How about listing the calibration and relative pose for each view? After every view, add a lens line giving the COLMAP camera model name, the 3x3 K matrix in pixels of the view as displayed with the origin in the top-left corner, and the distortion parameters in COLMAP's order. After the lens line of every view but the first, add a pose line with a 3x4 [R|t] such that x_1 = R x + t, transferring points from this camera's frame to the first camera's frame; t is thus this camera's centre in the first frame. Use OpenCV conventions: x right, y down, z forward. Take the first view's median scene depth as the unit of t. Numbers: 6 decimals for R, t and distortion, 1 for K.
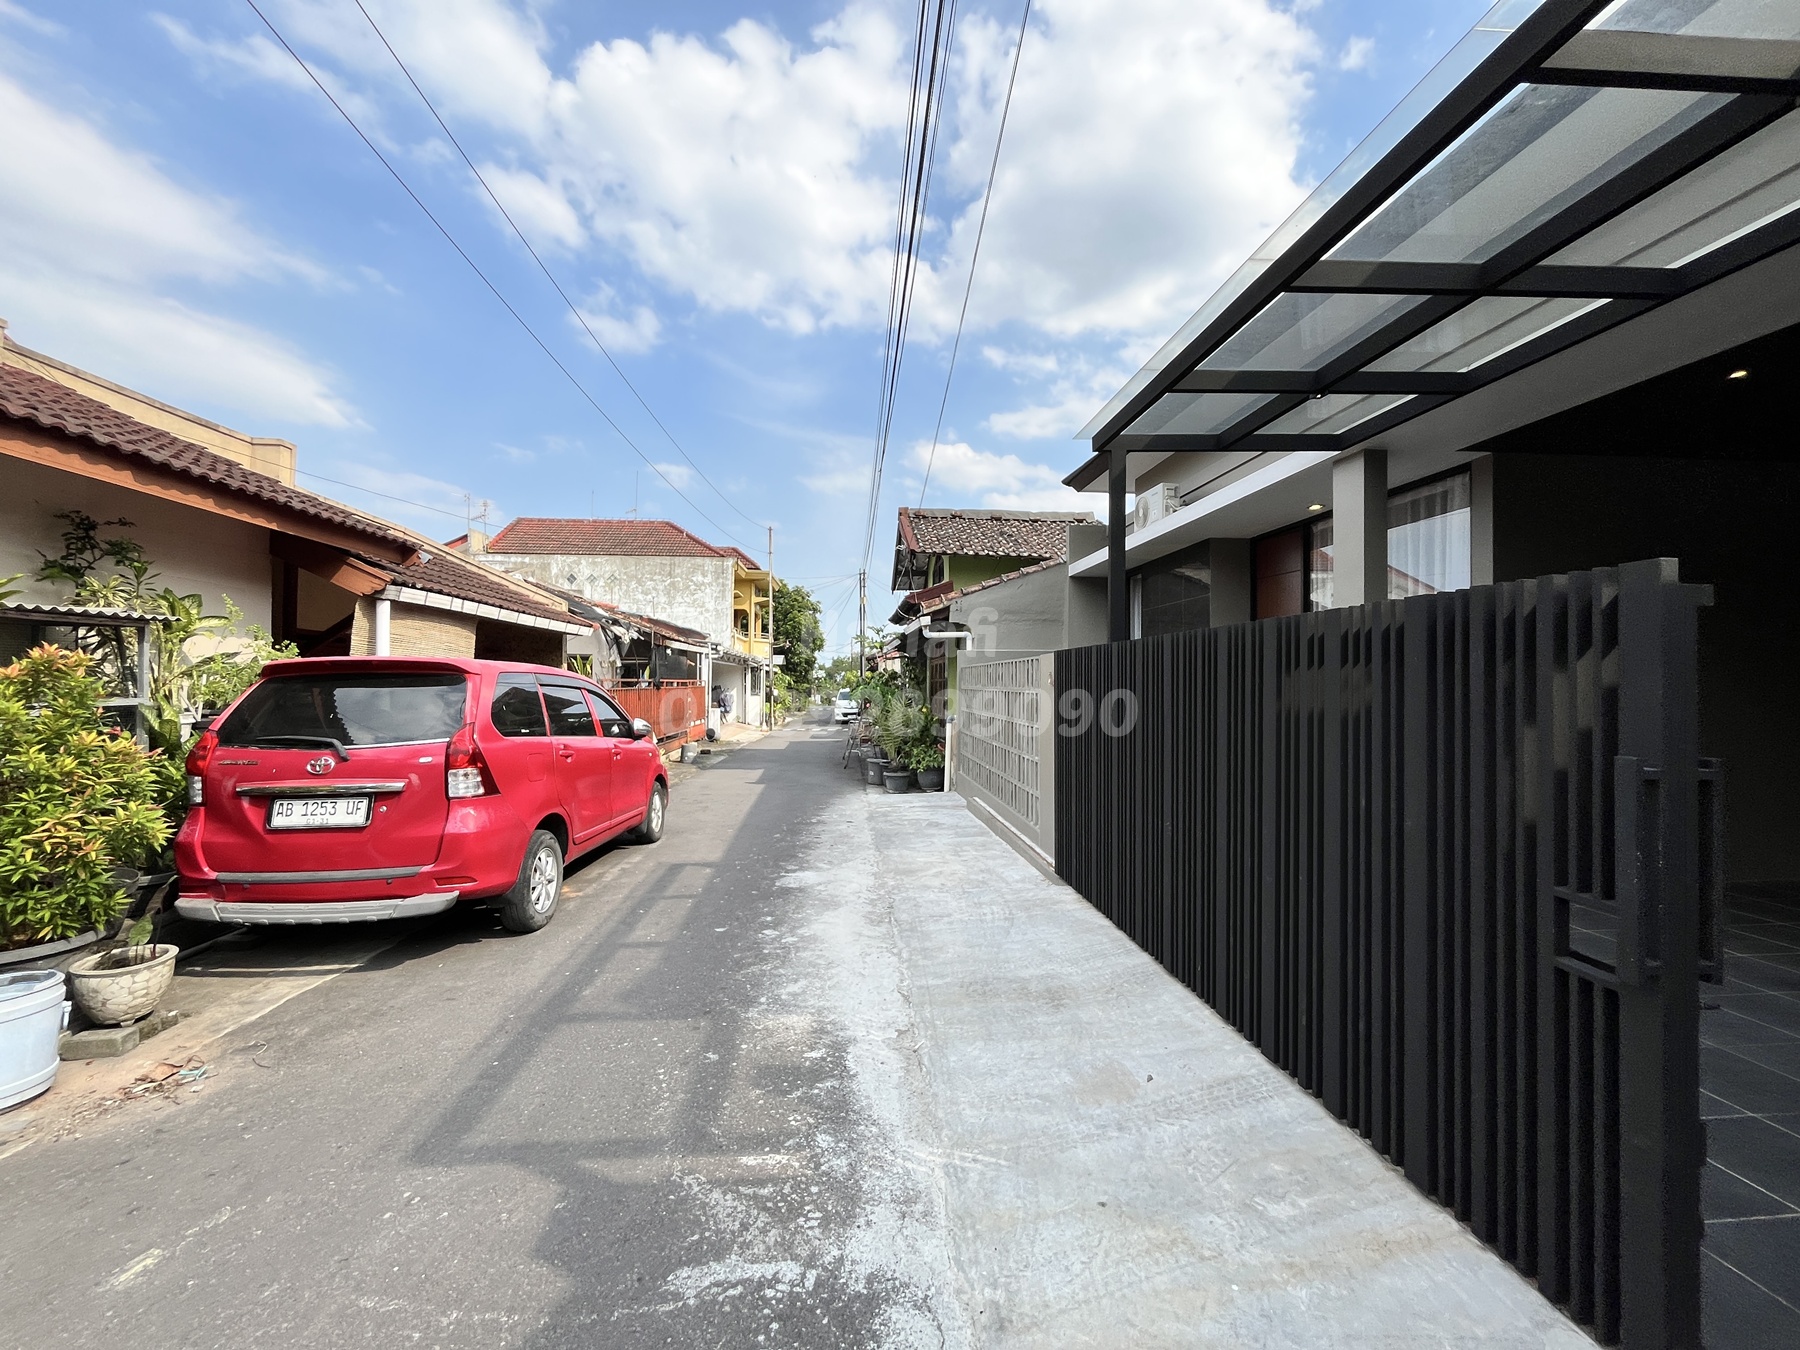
lens RADIAL K [[731.8, 0, 893.3], [0, 731.8, 662.8], [0, 0, 1]] dist [0.000217, -0.000433]
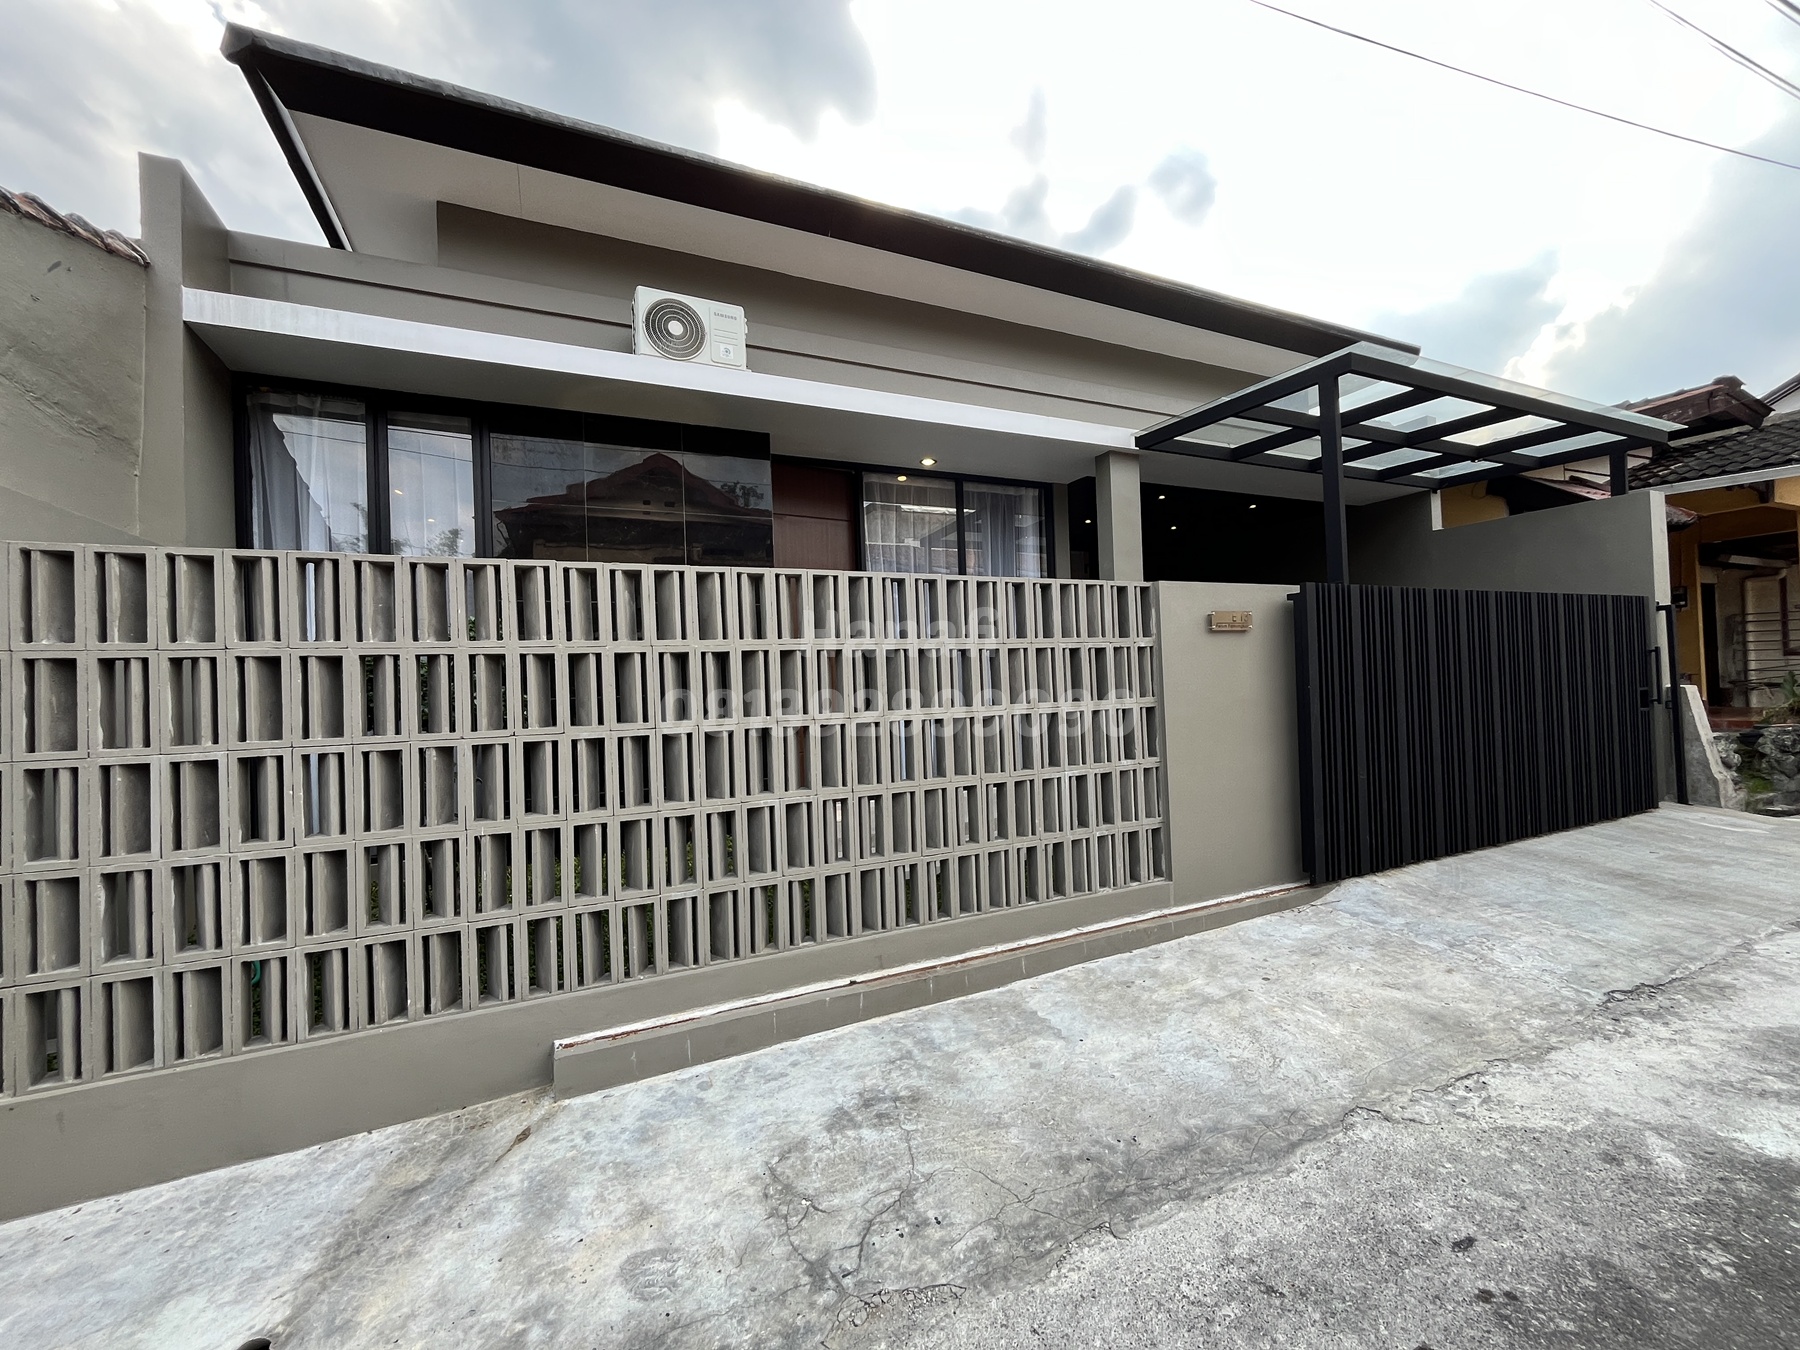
lens RADIAL K [[731.8, 0, 888.3], [0, 731.8, 669.4], [0, 0, 1]] dist [0.000217, -0.000433]
pose [[-0.348822, 0.023117, 0.936904, -0.157318], [0.007022, 0.999732, -0.022053, 0.040617], [-0.937163, -0.001114, -0.348891, 0.803454]]
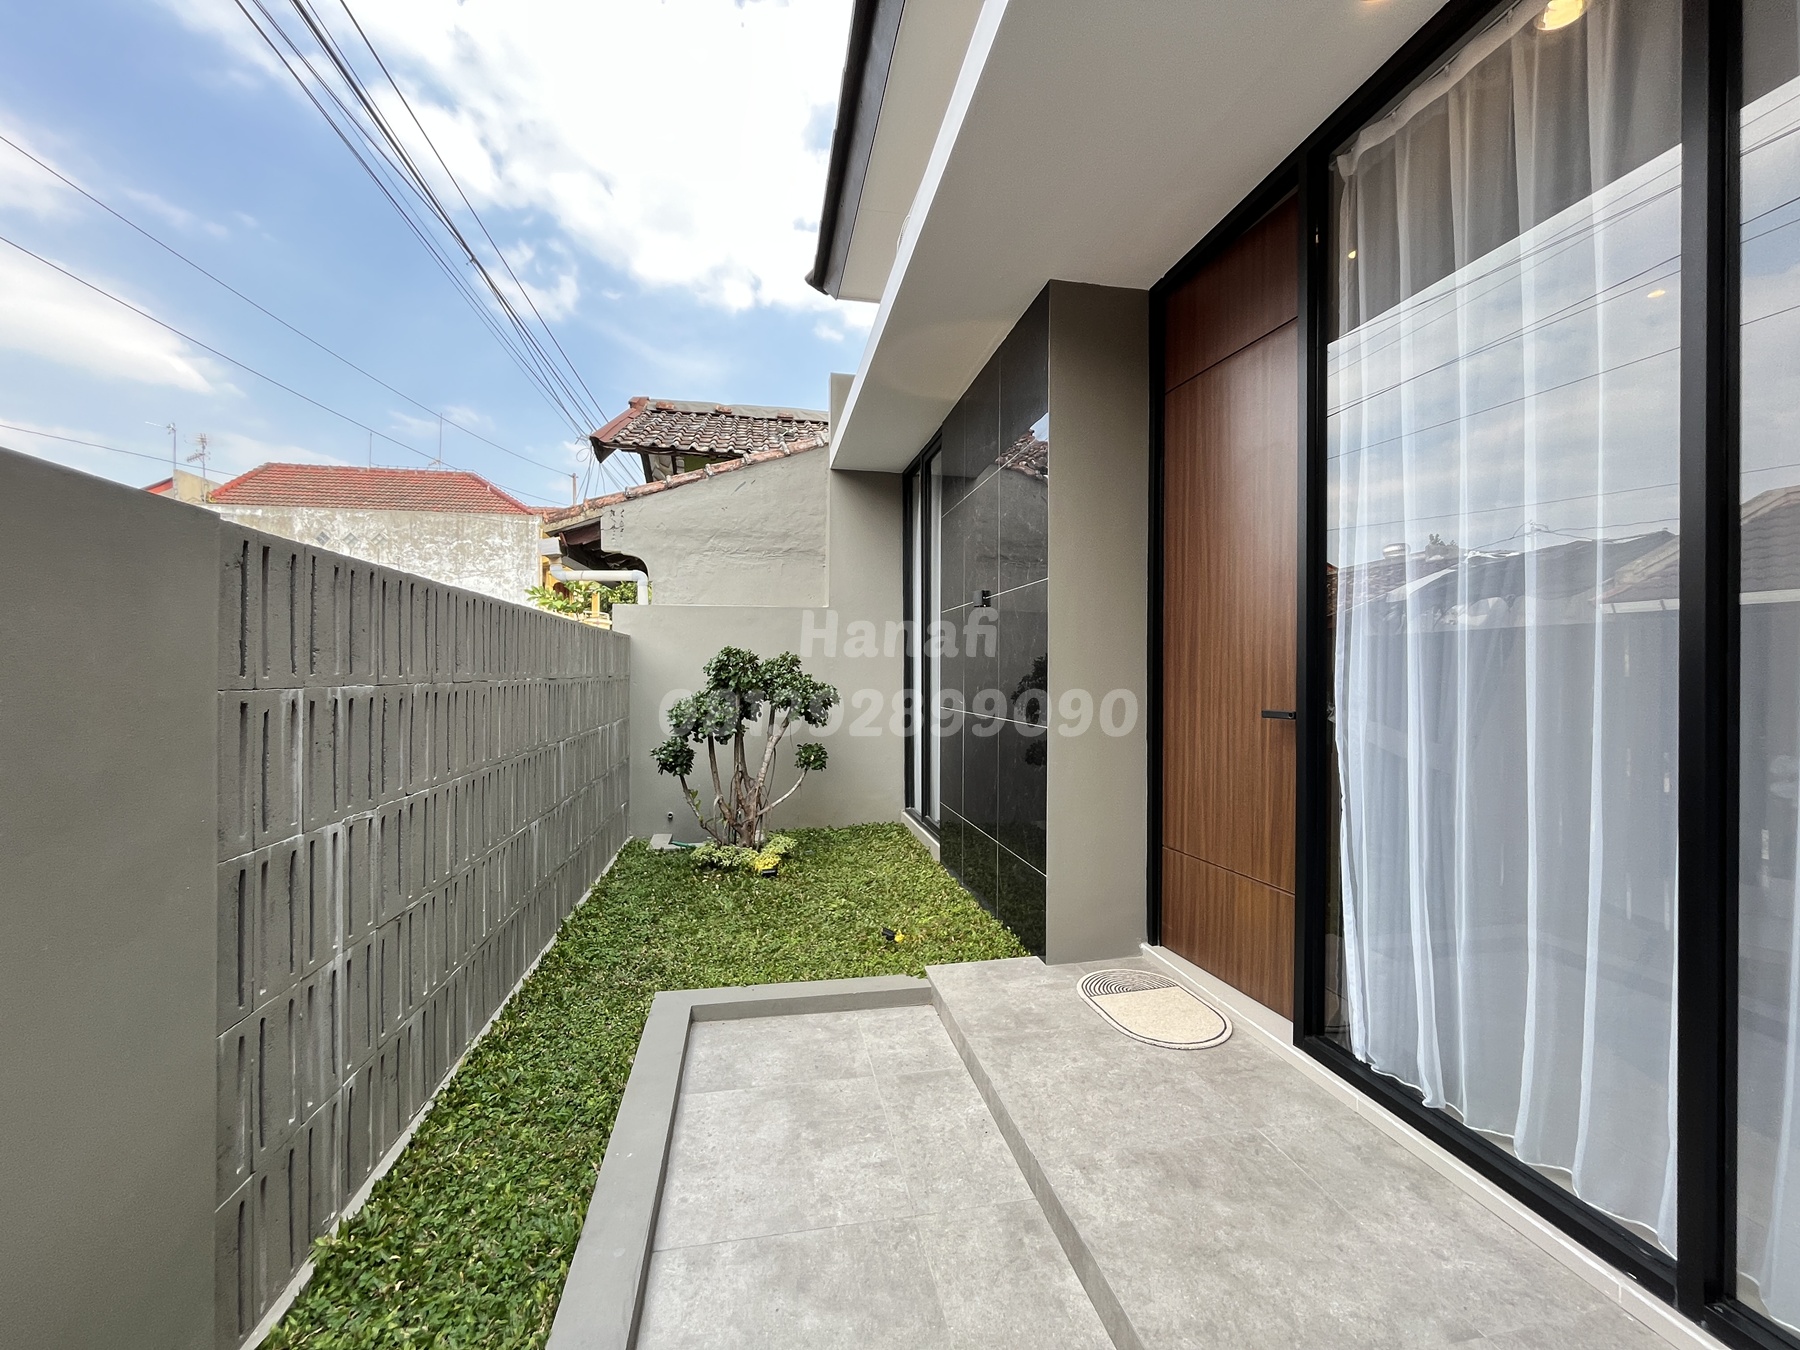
lens RADIAL K [[731.8, 0, 912.6], [0, 731.8, 672.9], [0, 0, 1]] dist [0.000217, -0.000433]
pose [[0.997045, 0.000556, 0.076823, 0.257486], [-0.001875, 0.999852, 0.017106, 0.023319], [-0.076802, -0.017200, 0.996898, 0.446818]]
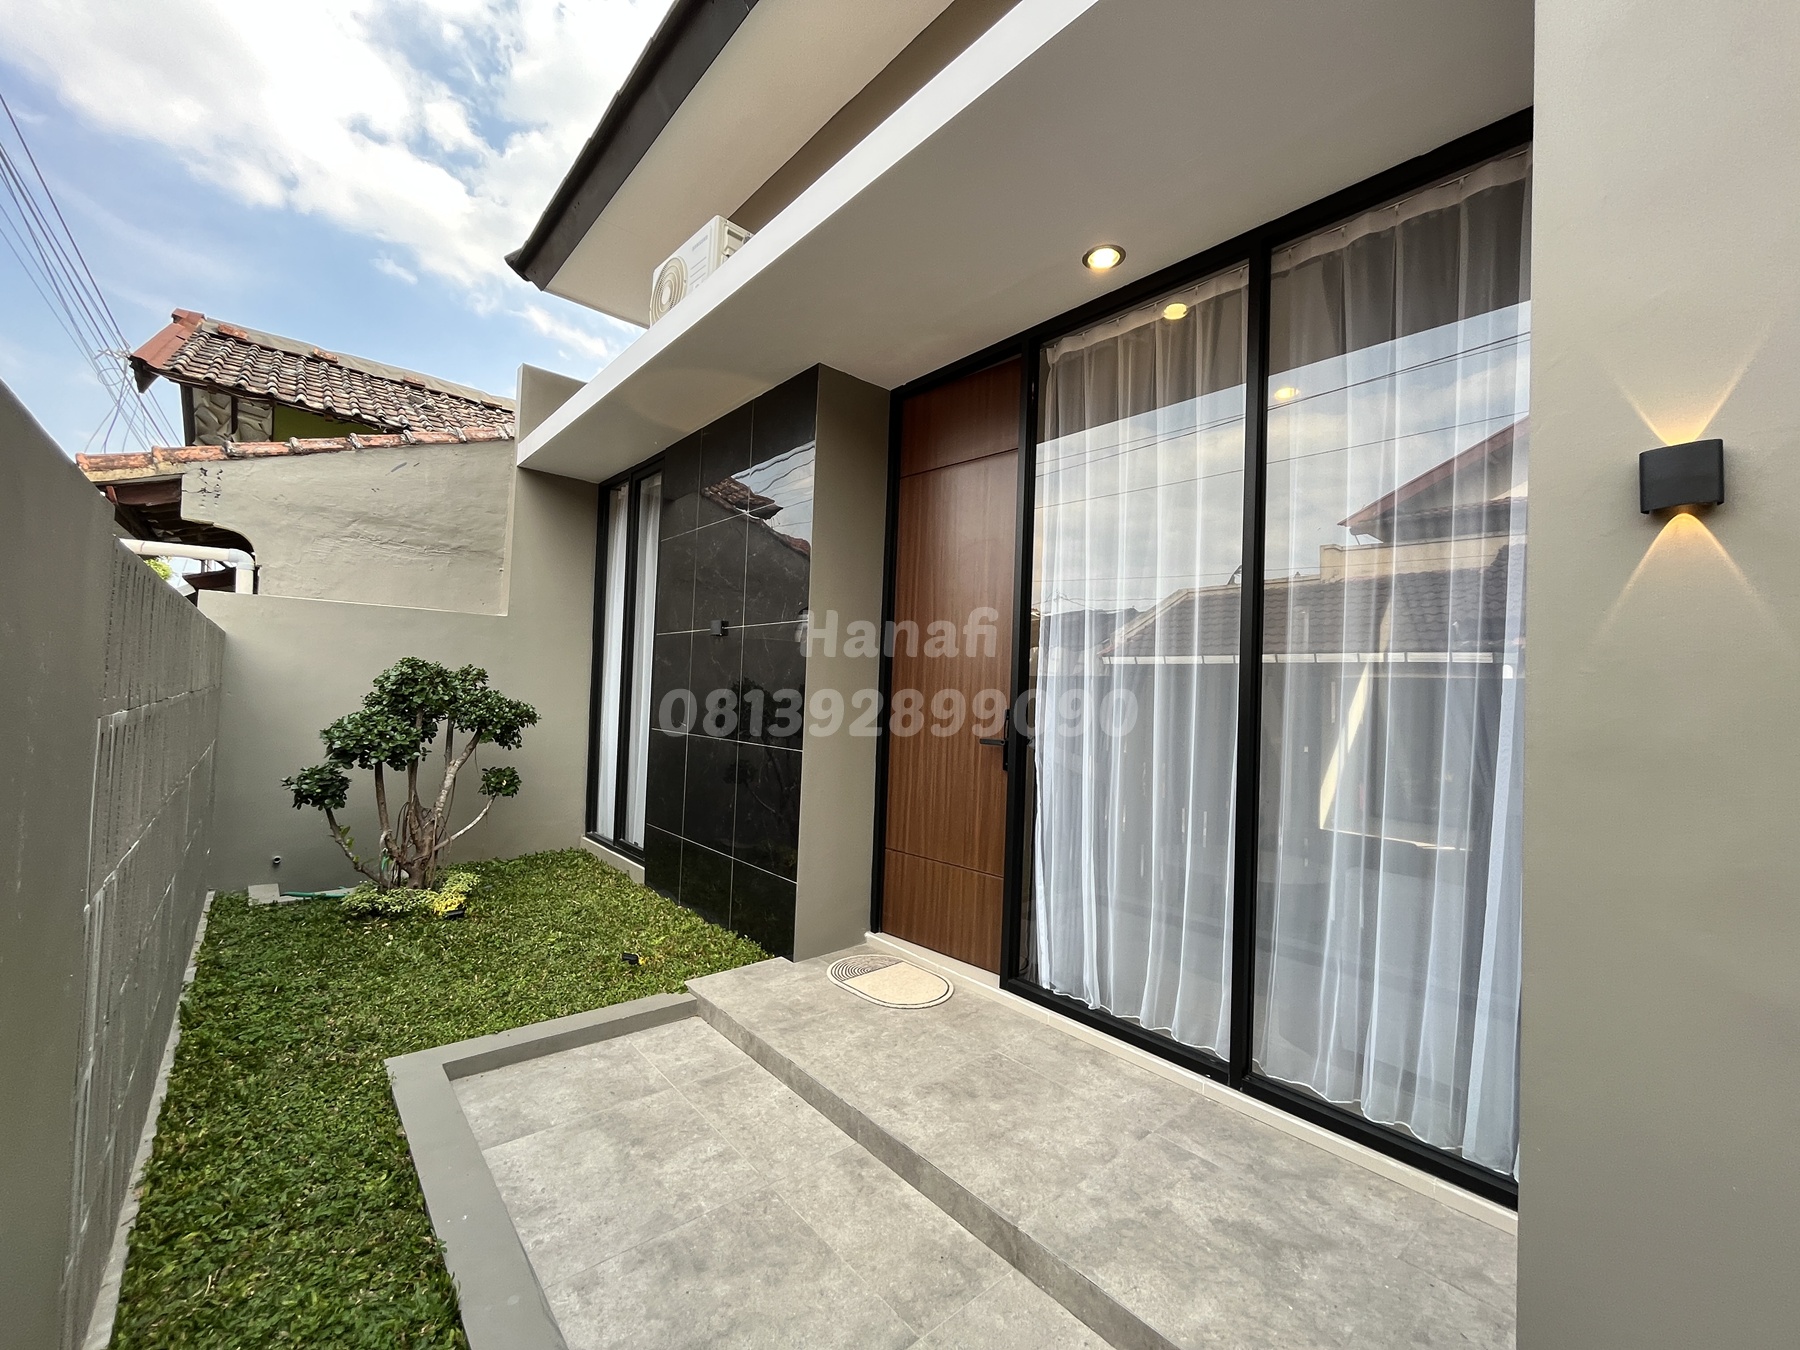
lens RADIAL K [[731.8, 0, 901.3], [0, 731.8, 672.9], [0, 0, 1]] dist [0.000217, -0.000433]
pose [[0.822339, 0.048672, 0.566913, 0.177479], [-0.047263, 0.998735, -0.017188, 0.017971], [-0.567032, -0.012660, 0.823598, 0.435010]]
